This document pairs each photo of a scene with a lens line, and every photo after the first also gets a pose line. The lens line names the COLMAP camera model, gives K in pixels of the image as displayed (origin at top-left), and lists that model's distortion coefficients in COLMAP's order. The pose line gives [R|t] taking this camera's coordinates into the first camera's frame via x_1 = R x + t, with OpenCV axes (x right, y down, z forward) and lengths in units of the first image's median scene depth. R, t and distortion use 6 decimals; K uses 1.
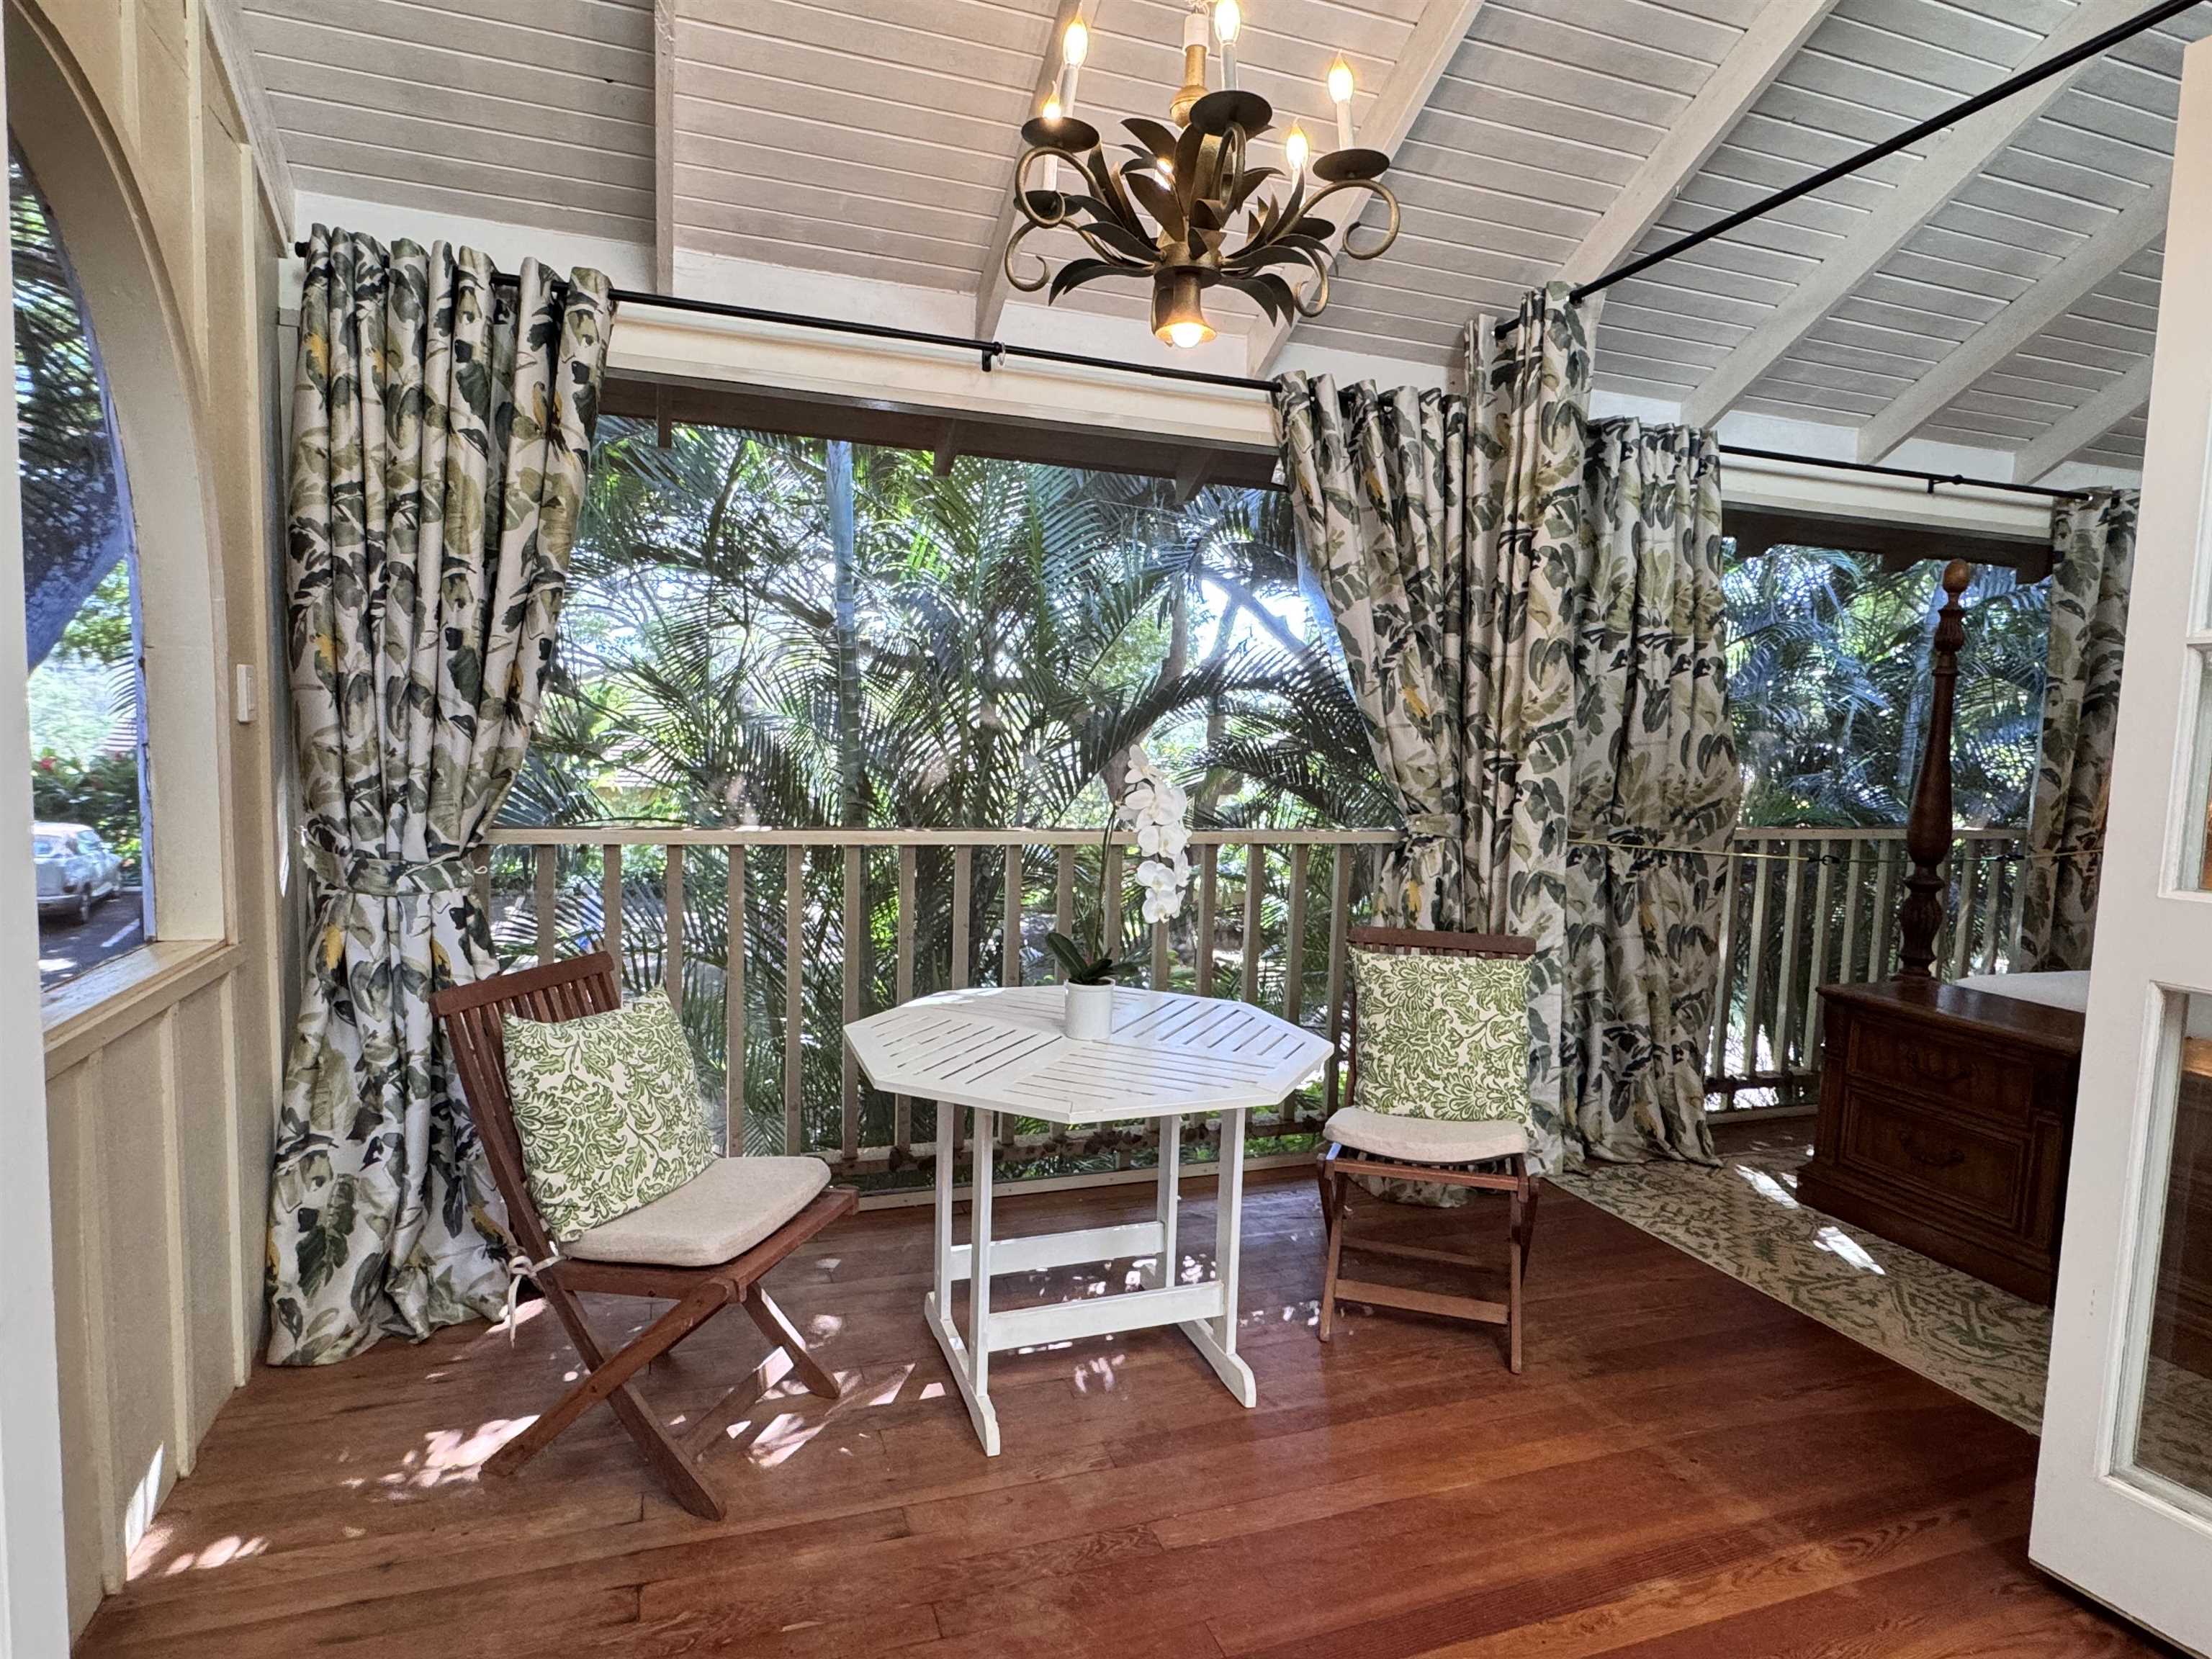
lens RADIAL K [[1208.6, 0, 1094.6], [0, 1208.6, 836.4], [0, 0, 1]] dist [-0.001303, -0.000342]
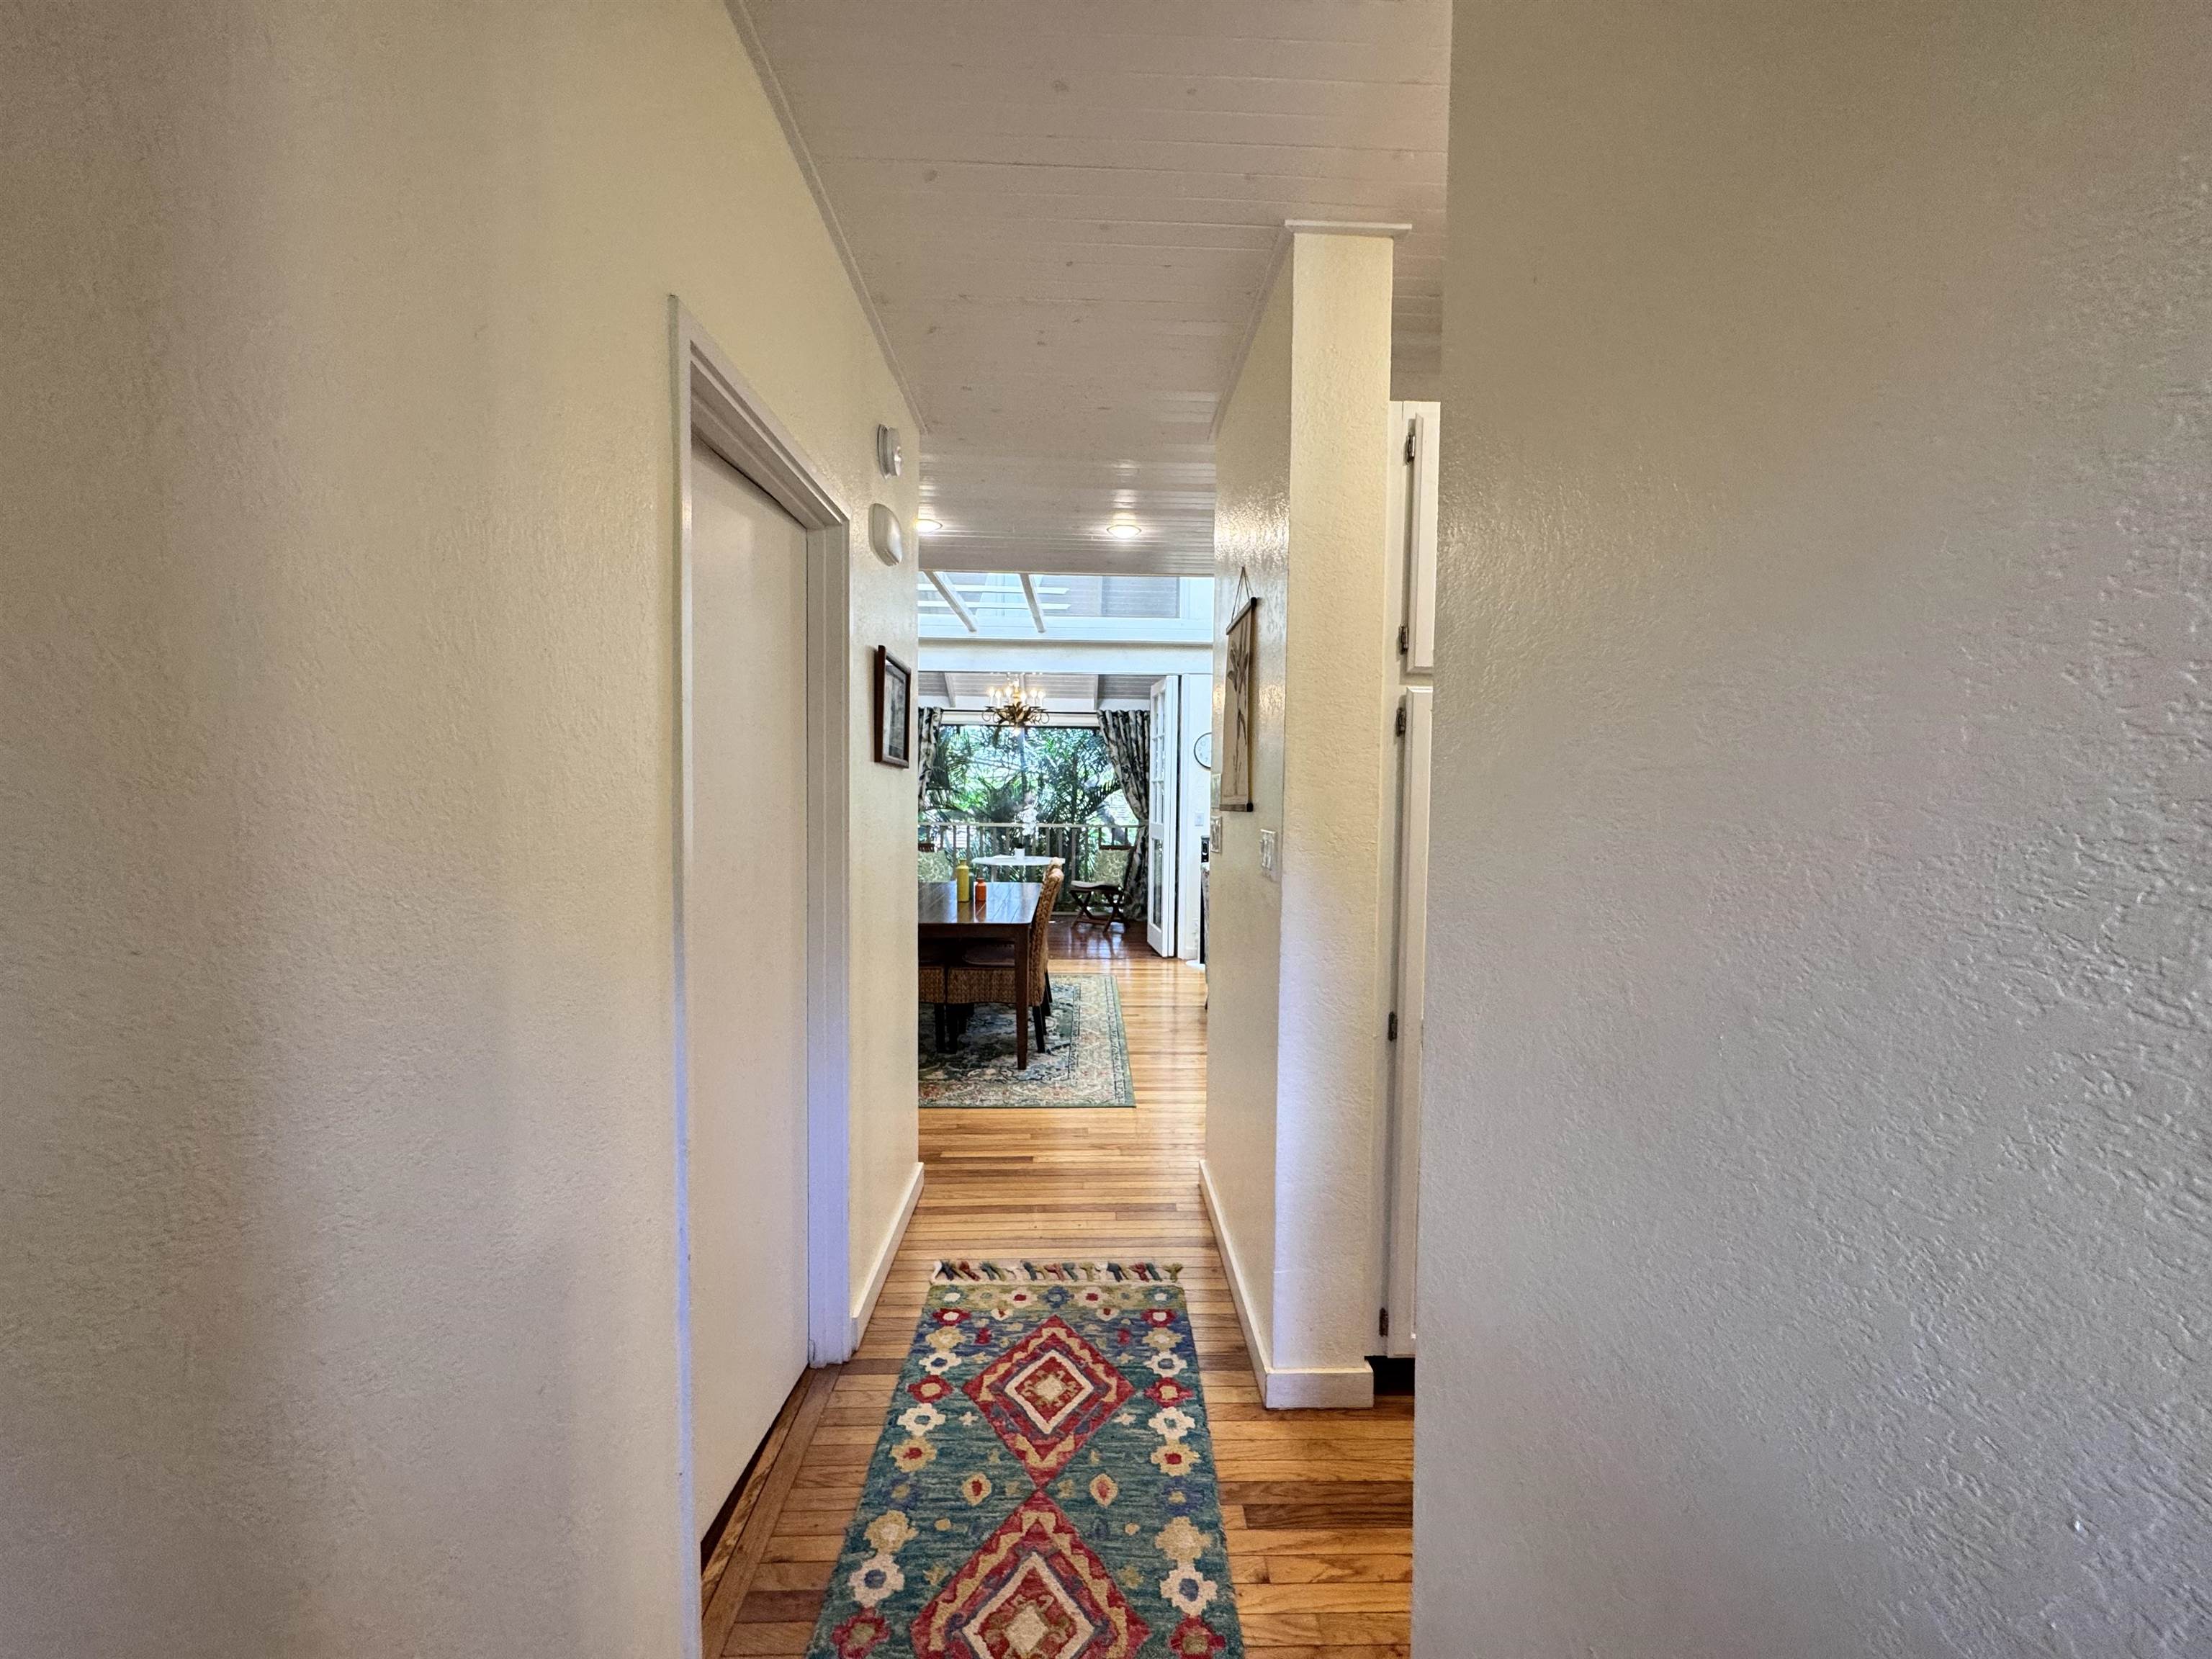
lens RADIAL K [[883.7, 0, 1106.0], [0, 883.7, 829.5], [0, 0, 1]] dist [0.000476, 0.000142]
pose [[0.954599, -0.004495, -0.297859, 1.321171], [-0.011650, 0.998558, -0.052407, 0.210928], [0.297665, 0.053498, 0.953170, -2.216864]]
